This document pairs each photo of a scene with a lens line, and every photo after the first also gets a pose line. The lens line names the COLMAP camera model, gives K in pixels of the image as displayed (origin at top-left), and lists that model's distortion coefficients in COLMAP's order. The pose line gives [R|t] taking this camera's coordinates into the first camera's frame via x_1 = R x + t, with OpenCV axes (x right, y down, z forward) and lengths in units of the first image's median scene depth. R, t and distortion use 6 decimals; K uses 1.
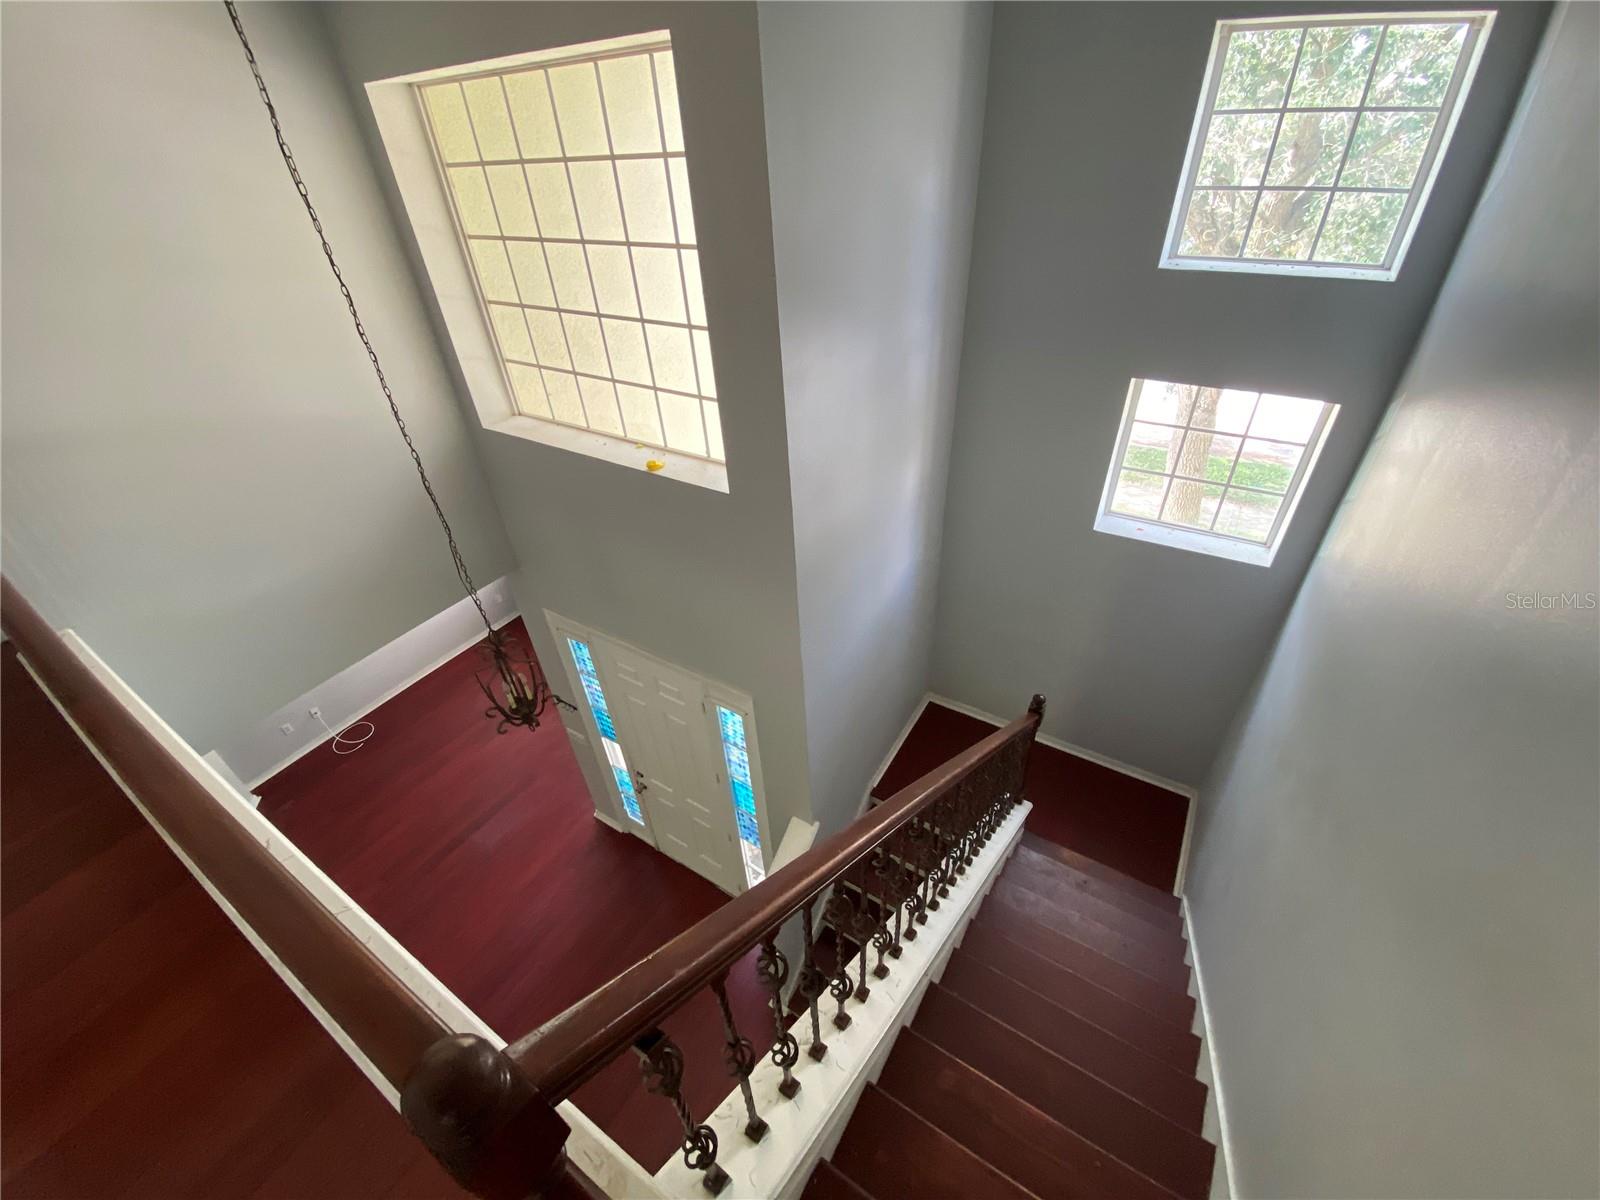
lens RADIAL K [[645.2, 0, 800.7], [0, 645.2, 603.8], [0, 0, 1]] dist [0.009329, -0.007547]
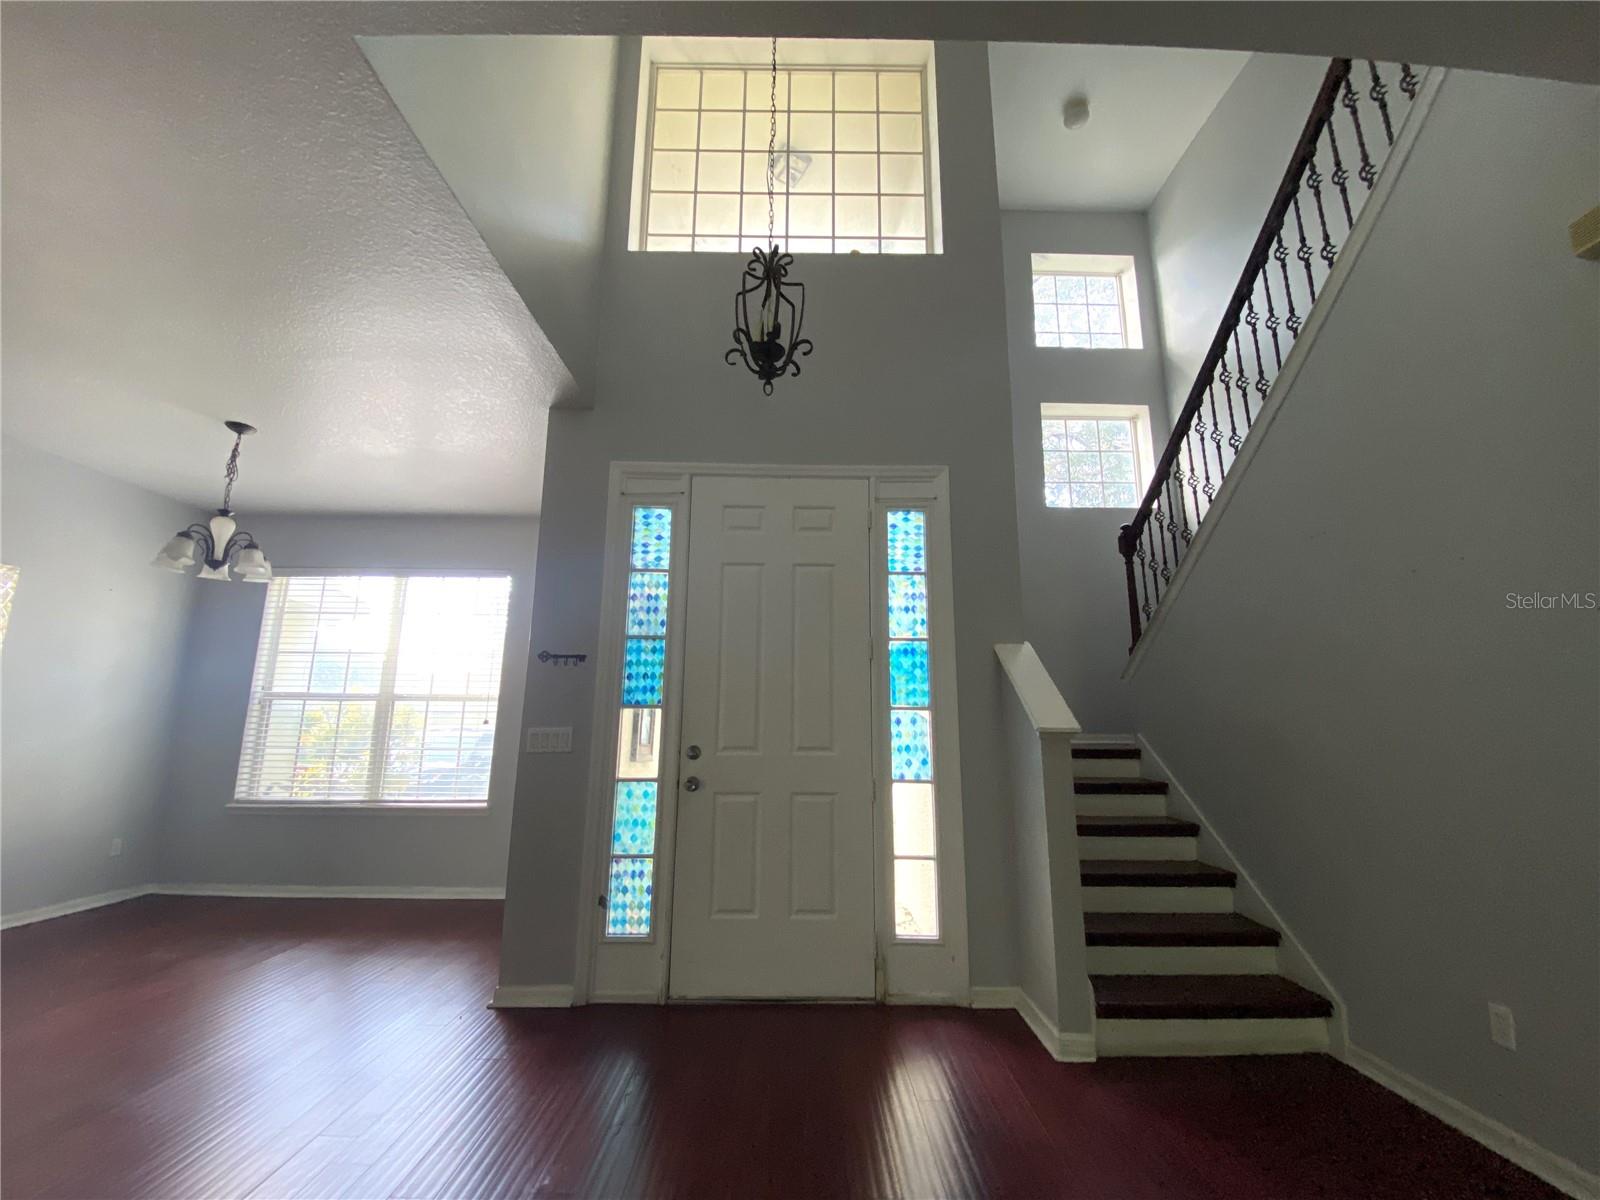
lens RADIAL K [[645.2, 0, 805.4], [0, 645.2, 597.8], [0, 0, 1]] dist [0.009329, -0.007547]
pose [[0.834682, 0.154596, 0.528588, -0.814447], [0.288127, 0.695381, -0.658353, 0.956931], [-0.469349, 0.701816, 0.535878, 0.825043]]
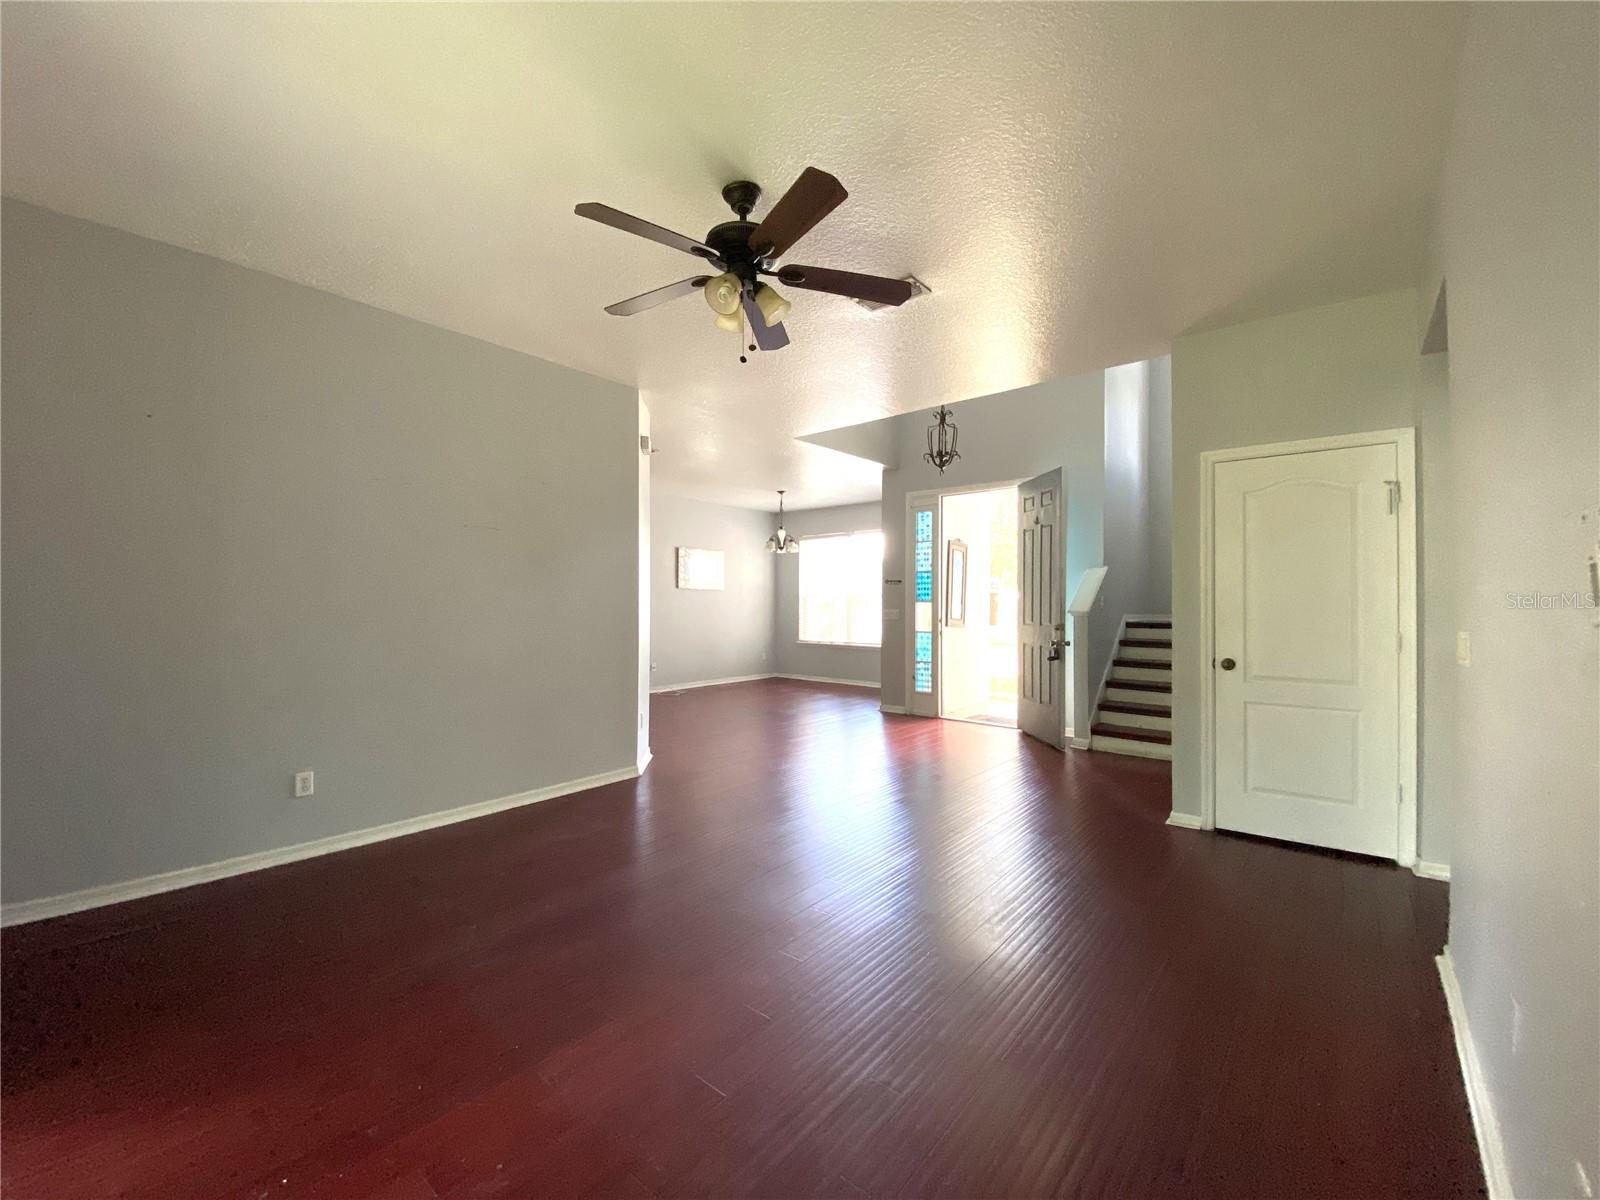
lens RADIAL K [[643.4, 0, 797.7], [0, 643.4, 603.2], [0, 0, 1]] dist [0.005034, -0.010183]
pose [[0.989482, 0.044597, -0.137609, -0.601821], [-0.116898, 0.806857, -0.579066, 1.753553], [0.085206, 0.589062, 0.803583, -0.314151]]
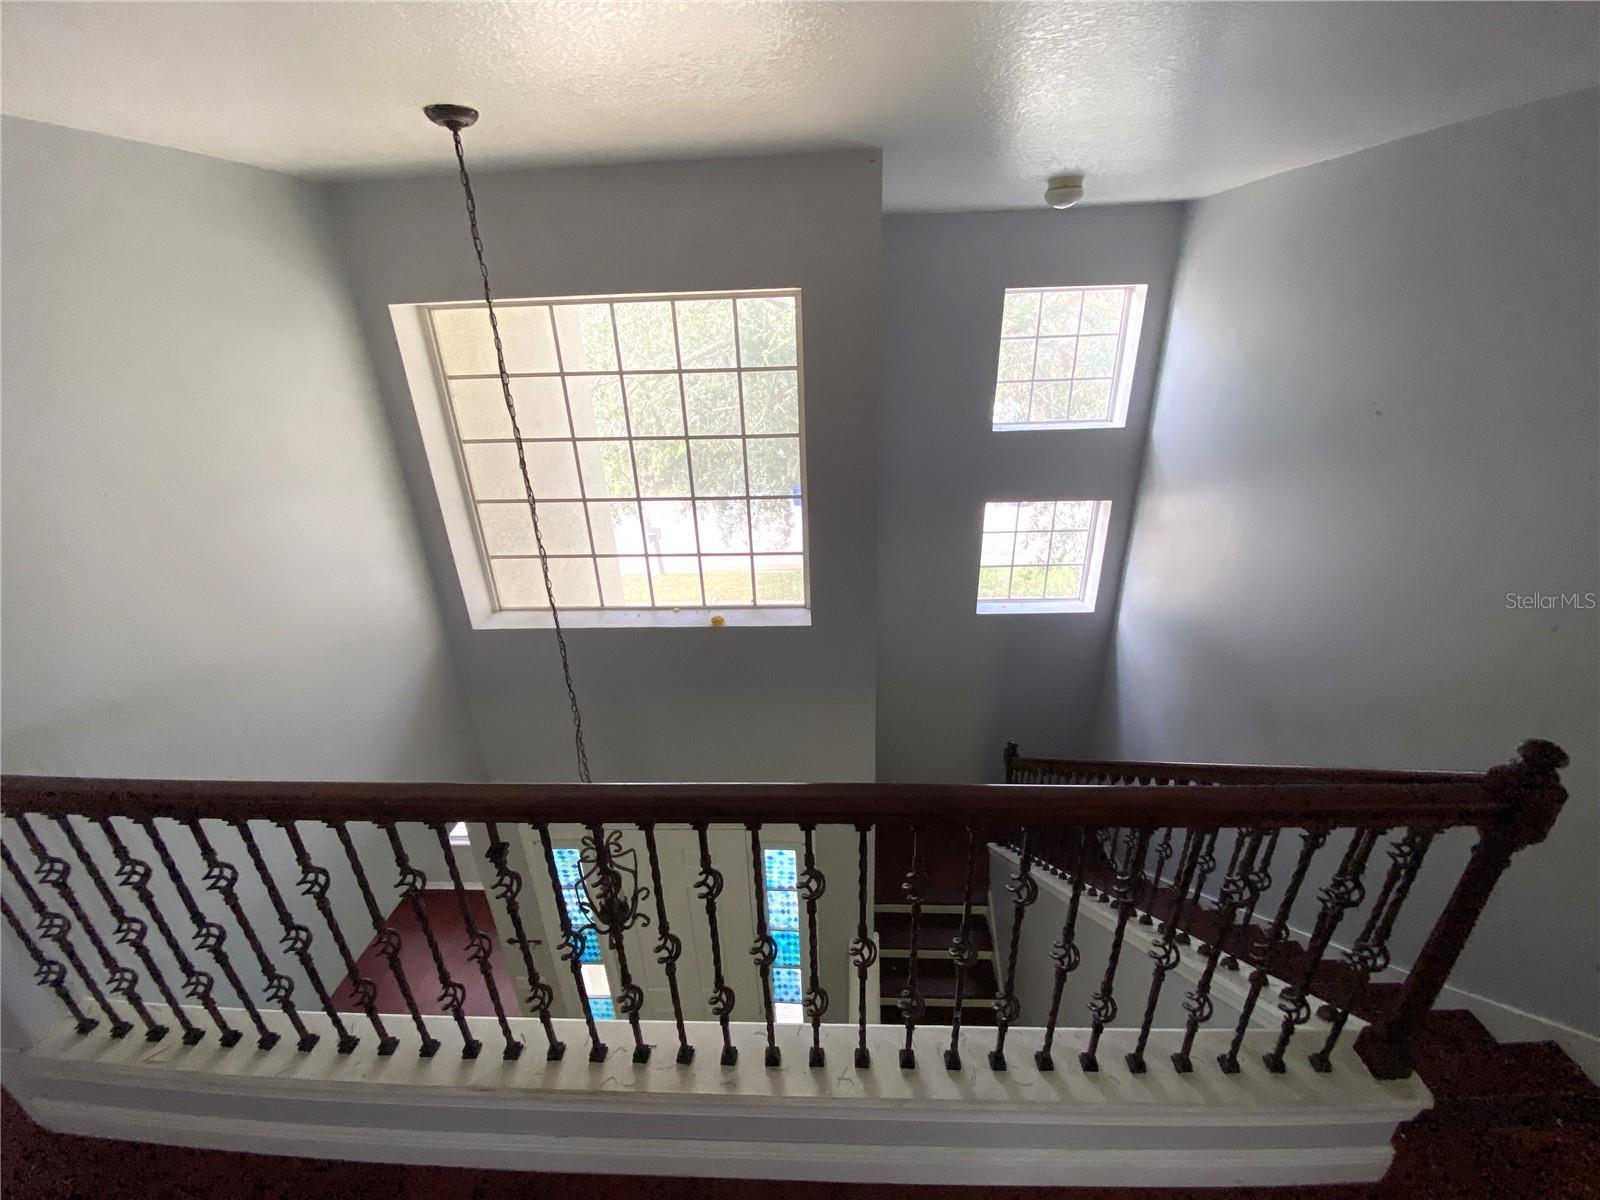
lens RADIAL K [[643.4, 0, 794.6], [0, 643.4, 604.2], [0, 0, 1]] dist [0.005034, -0.010183]
pose [[0.866389, -0.180446, 0.465628, -0.593165], [0.289232, 0.941435, -0.173334, -0.018703], [-0.407081, 0.284850, 0.867840, 0.014654]]
